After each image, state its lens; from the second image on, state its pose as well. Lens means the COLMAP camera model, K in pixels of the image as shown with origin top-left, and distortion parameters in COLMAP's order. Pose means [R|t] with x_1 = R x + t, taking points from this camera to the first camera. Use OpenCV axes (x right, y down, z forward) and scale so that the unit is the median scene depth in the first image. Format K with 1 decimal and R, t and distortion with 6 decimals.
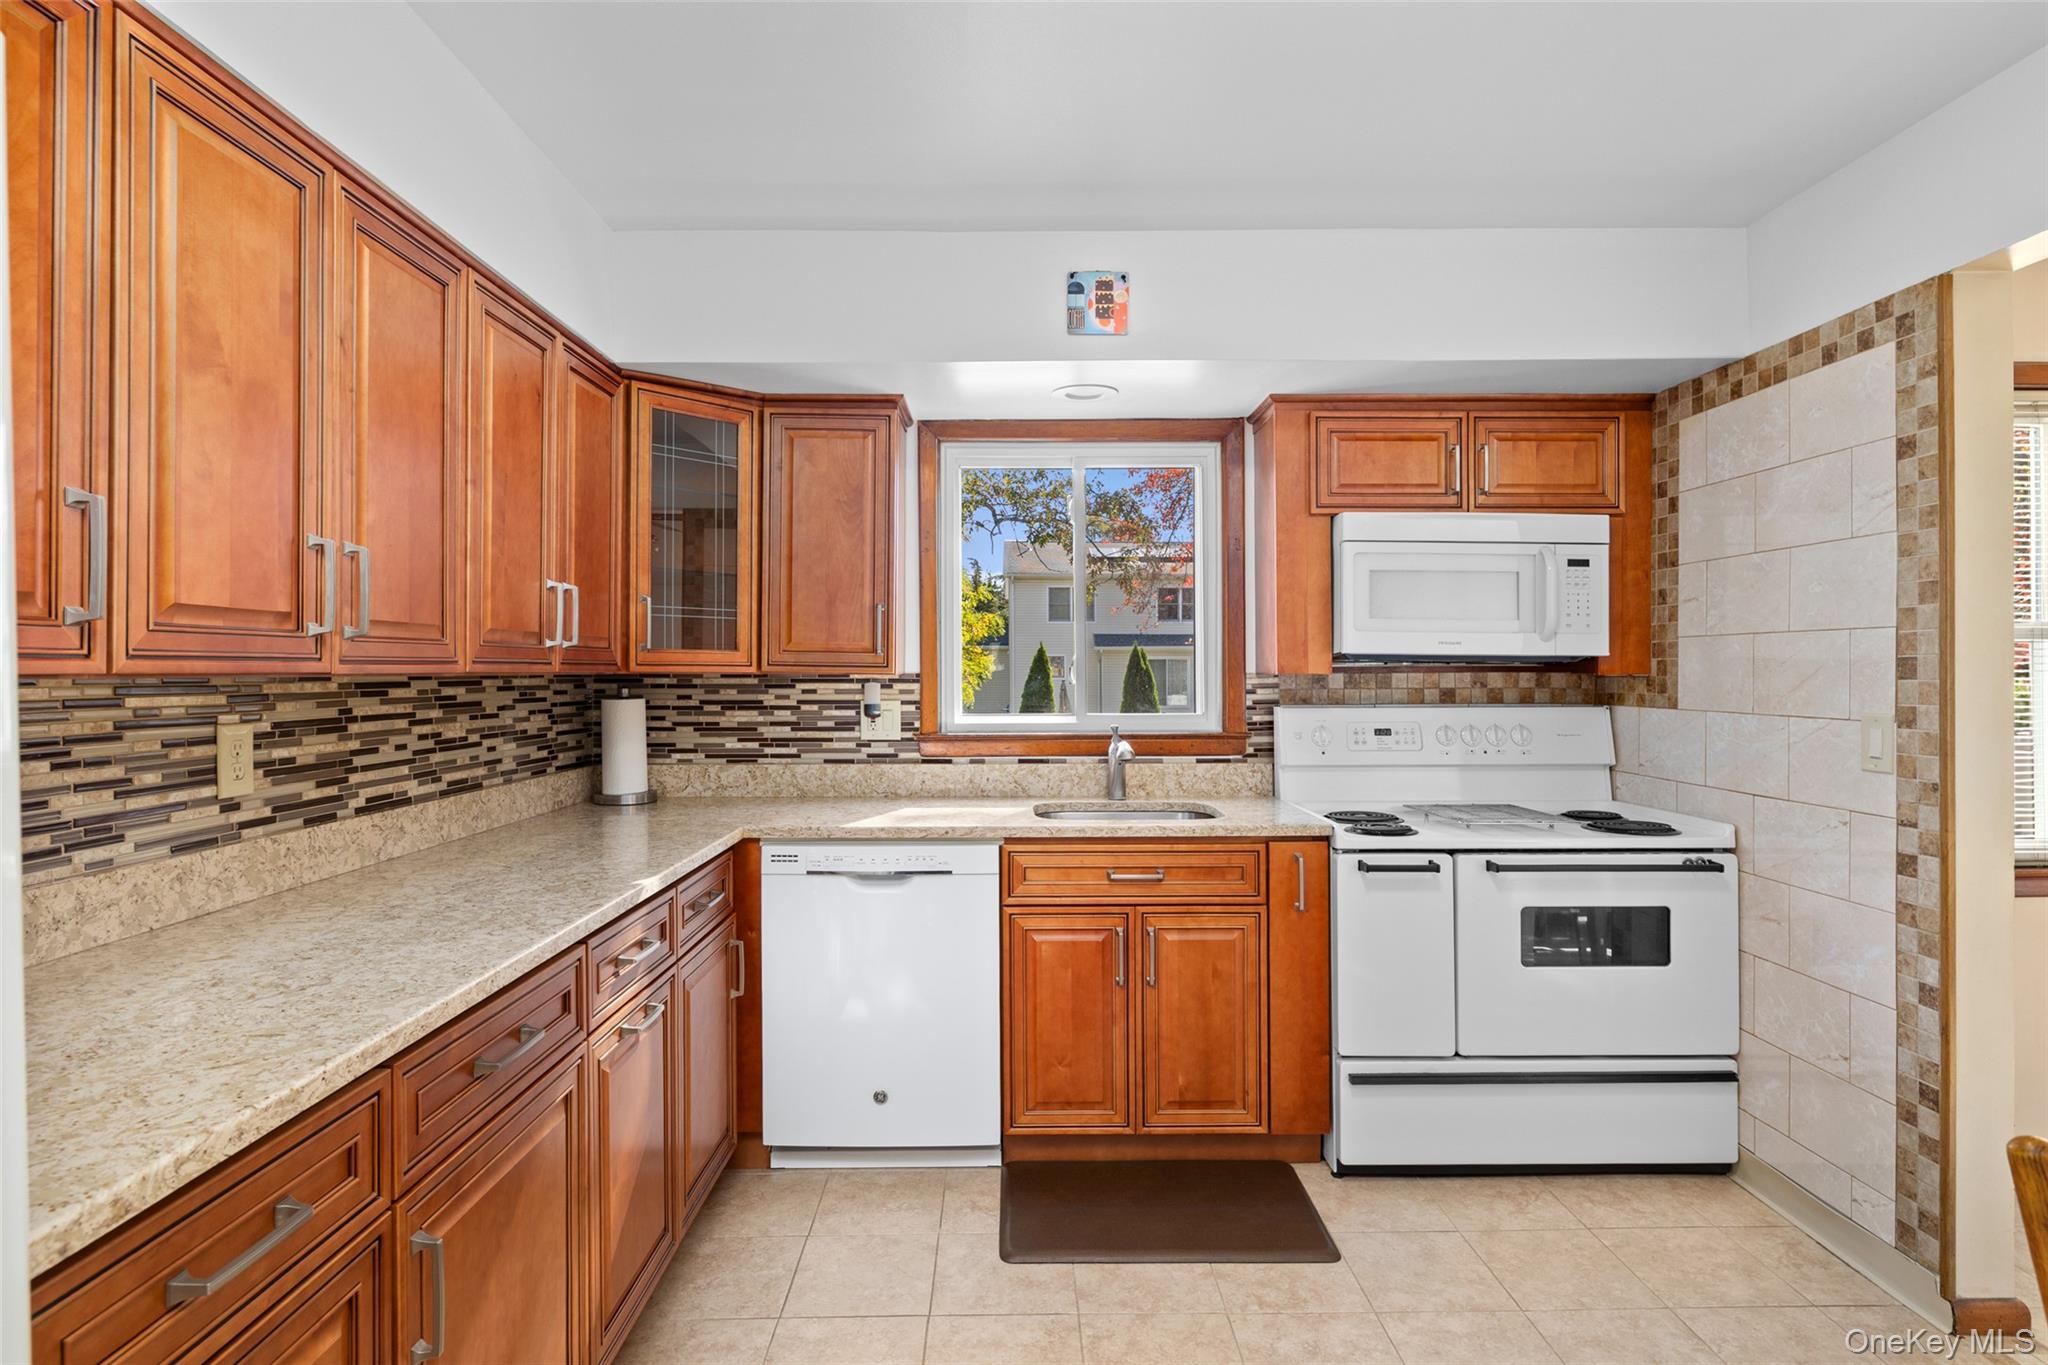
lens RADIAL K [[1046.4, 0, 1021.1], [0, 1046.4, 669.1], [0, 0, 1]] dist [-0.001261, -0.000066]
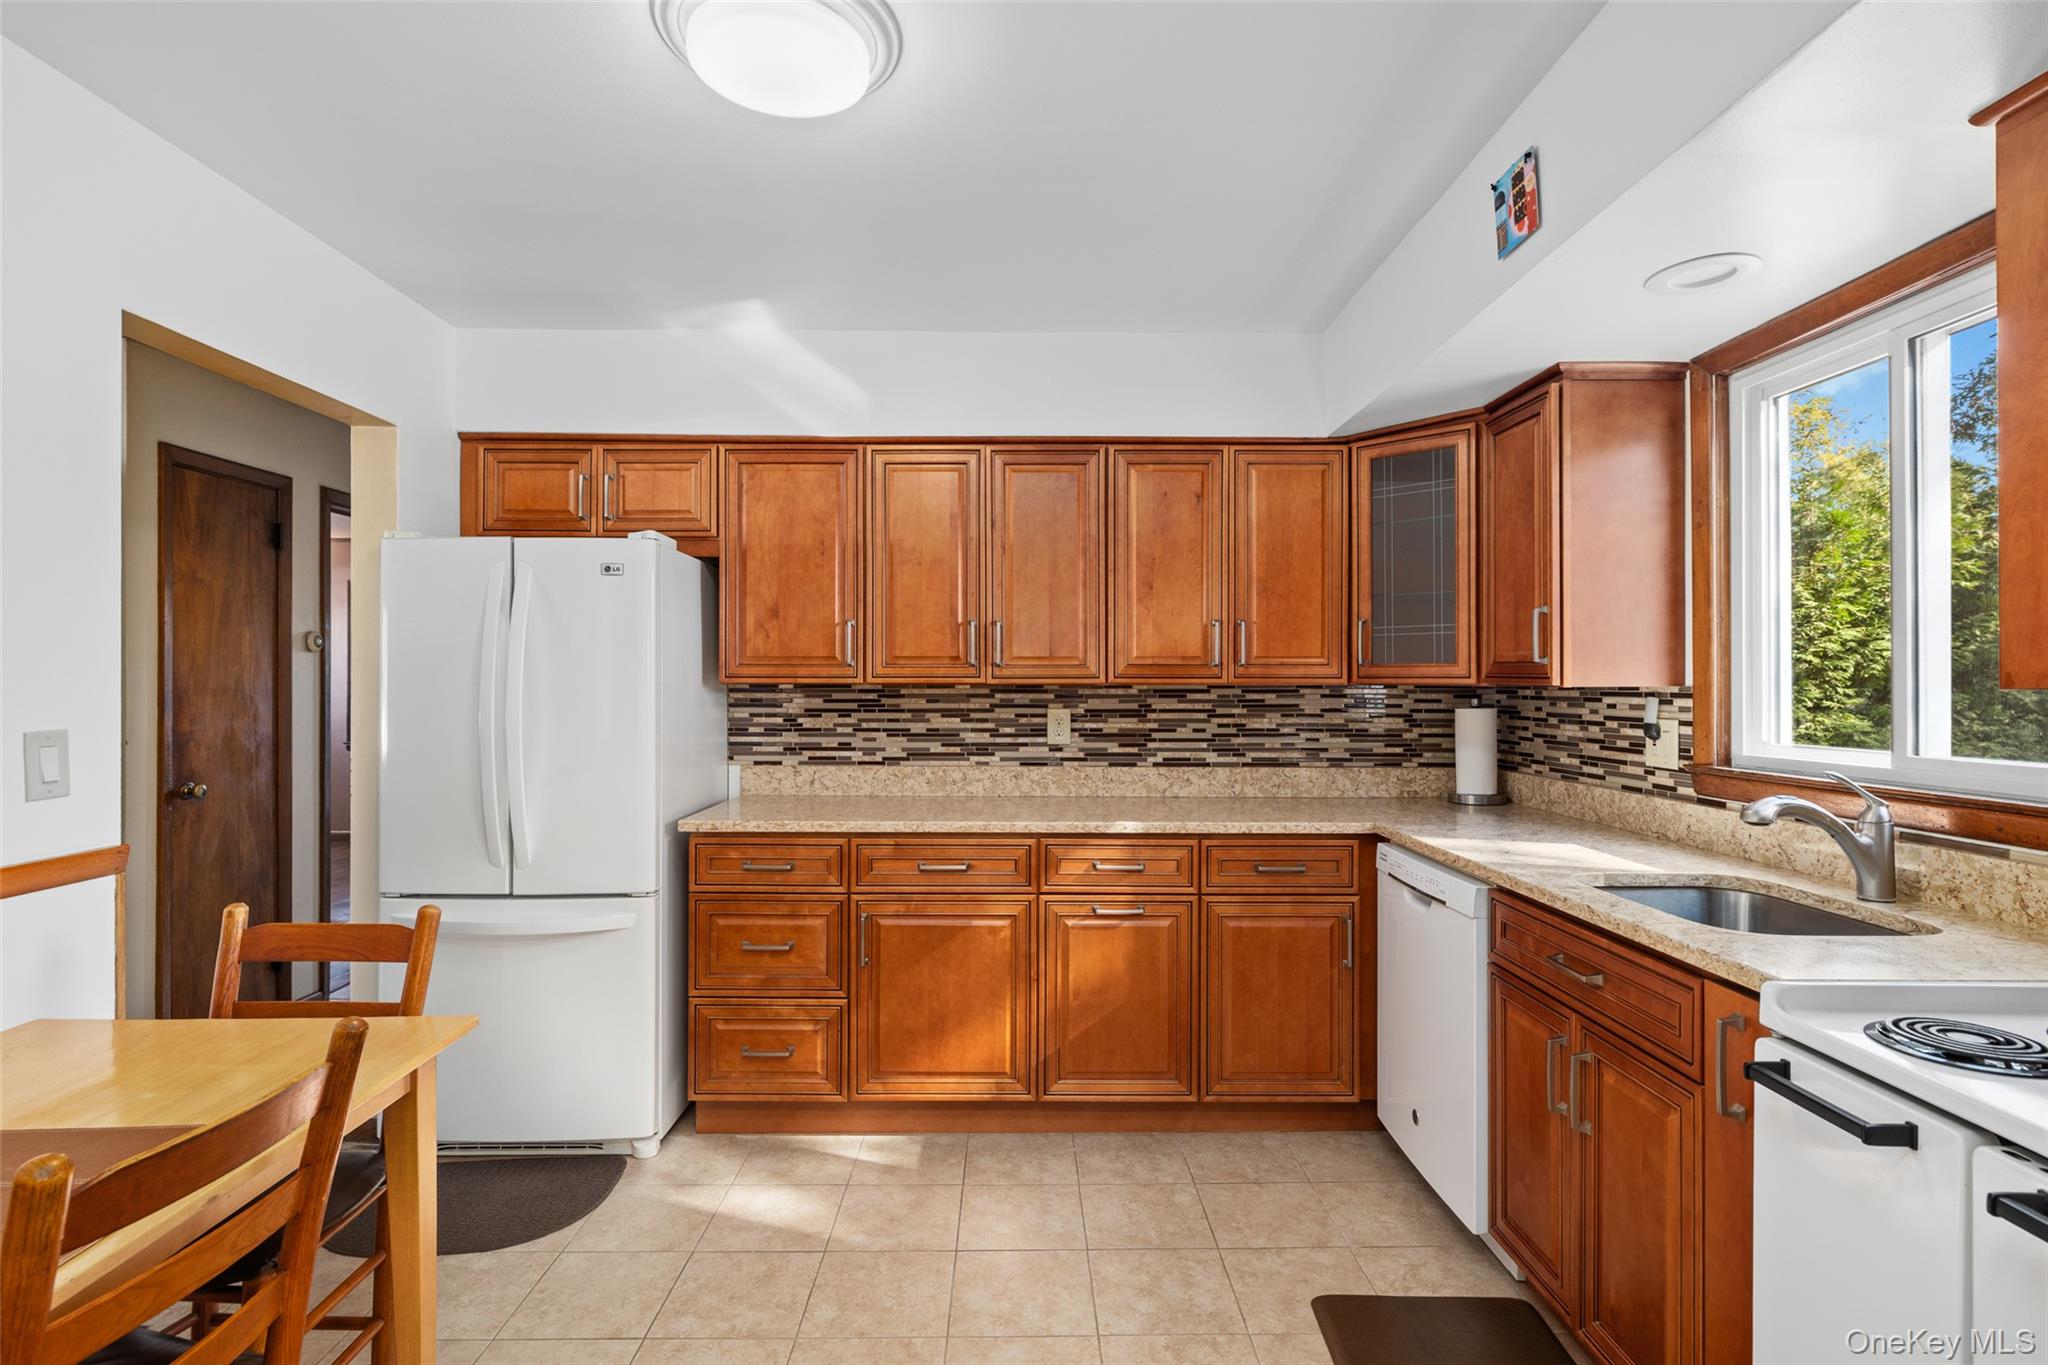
lens RADIAL K [[986.4, 0, 1026.7], [0, 986.4, 686.1], [0, 0, 1]] dist [-0.013187, 0.000346]
pose [[-0.006299, 0.002454, -0.999977, 0.833324], [0.000426, 0.999997, 0.002451, 0.002972], [0.999980, -0.000410, -0.006300, 0.679019]]
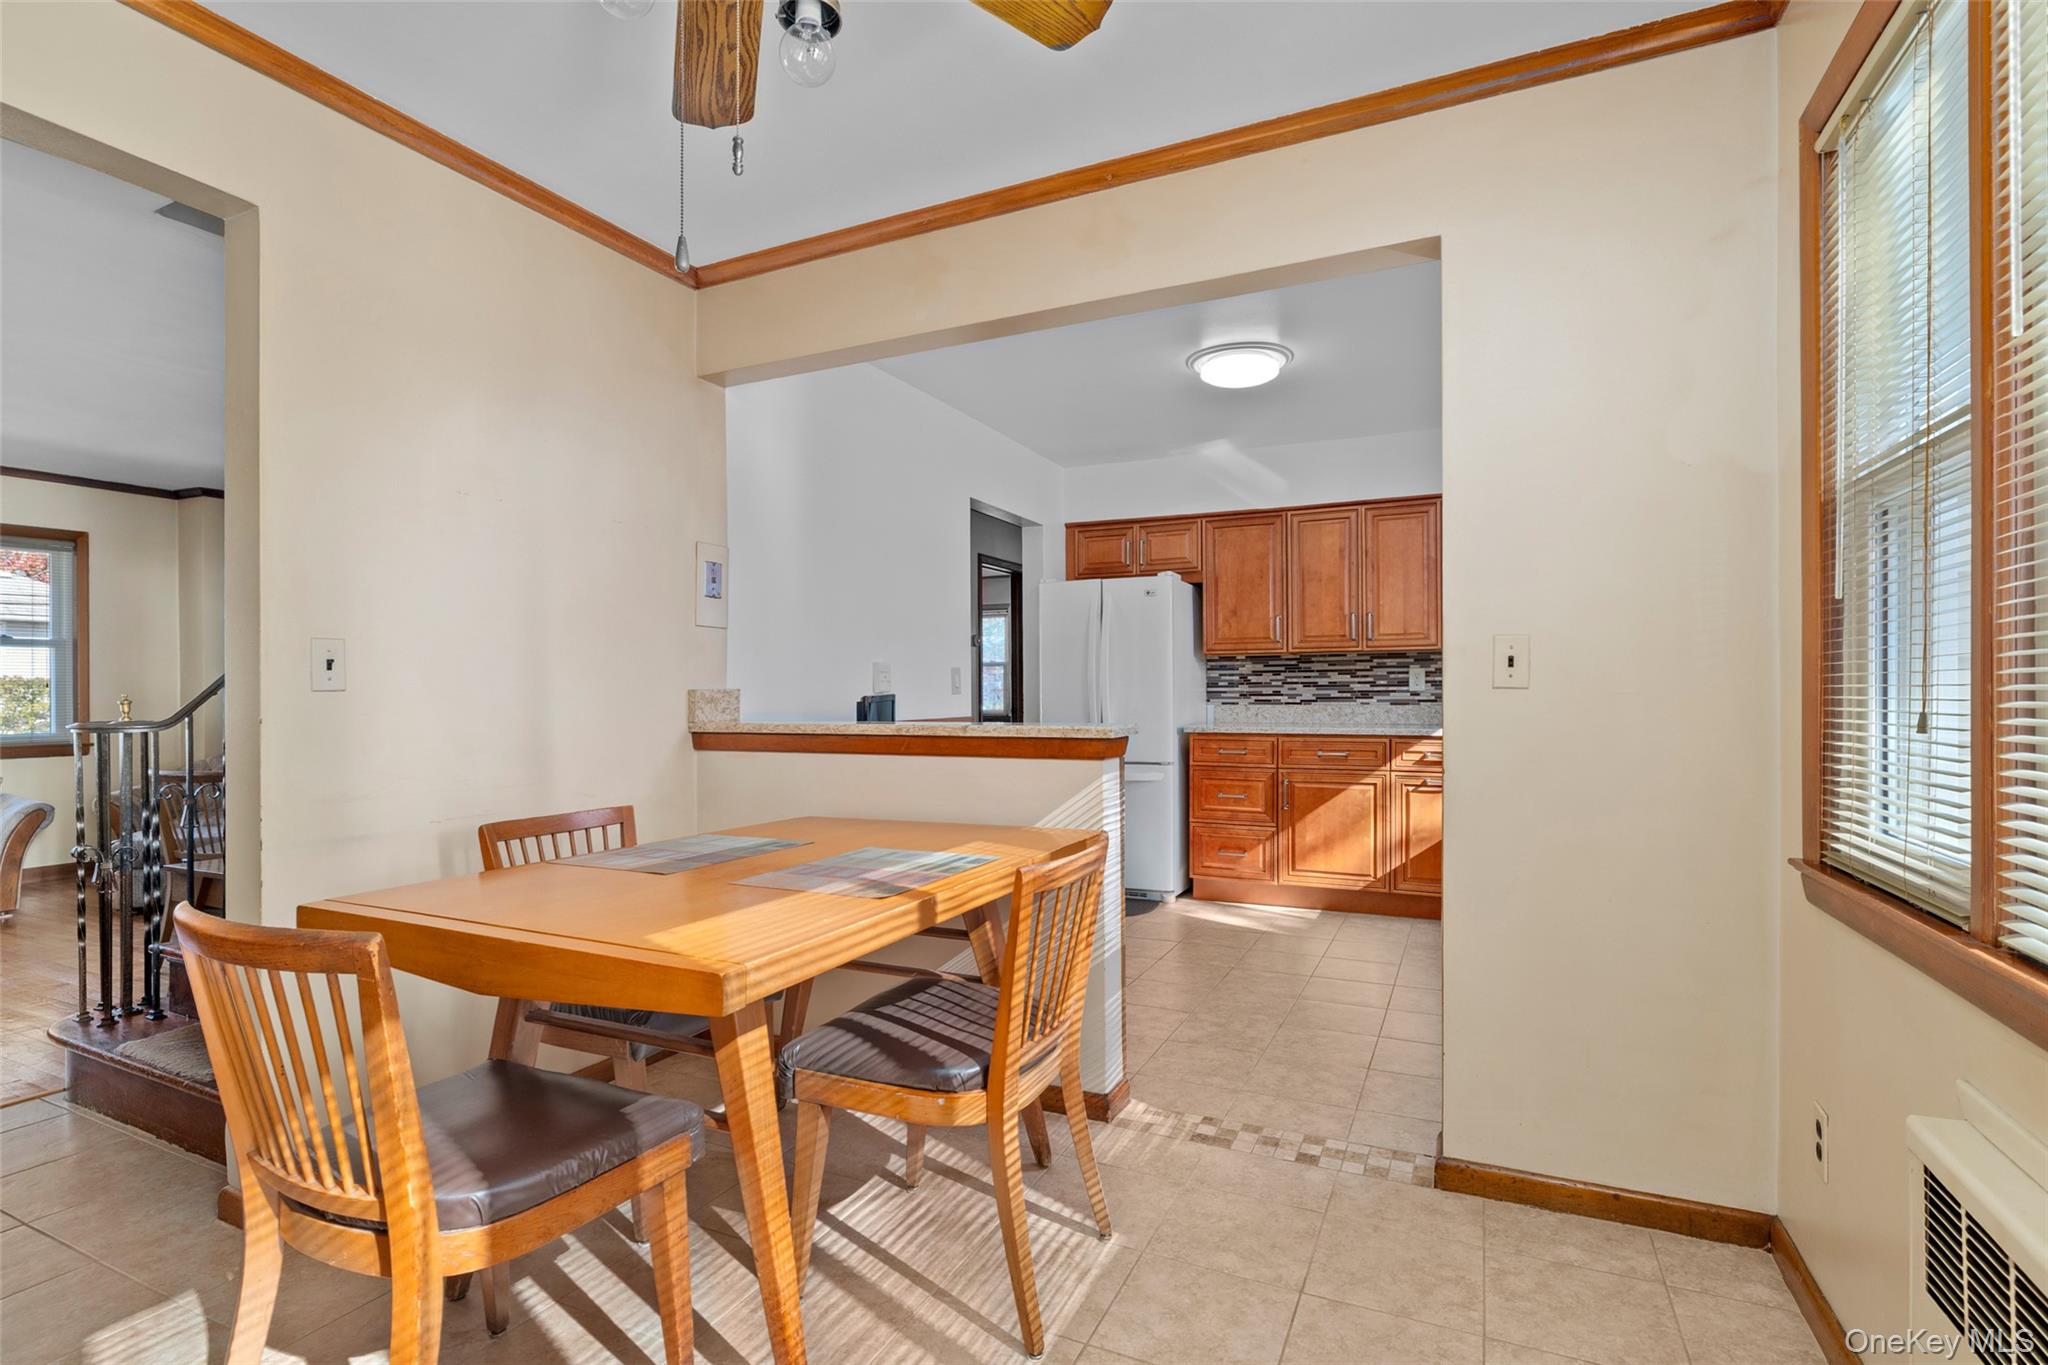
lens RADIAL K [[986.4, 0, 1011.8], [0, 986.4, 693.8], [0, 0, 1]] dist [-0.013187, 0.000346]
pose [[-0.450311, 0.001389, -0.892871, 1.741153], [0.006189, 0.999980, -0.001566, 0.091135], [0.892850, -0.006231, -0.450310, 0.889547]]
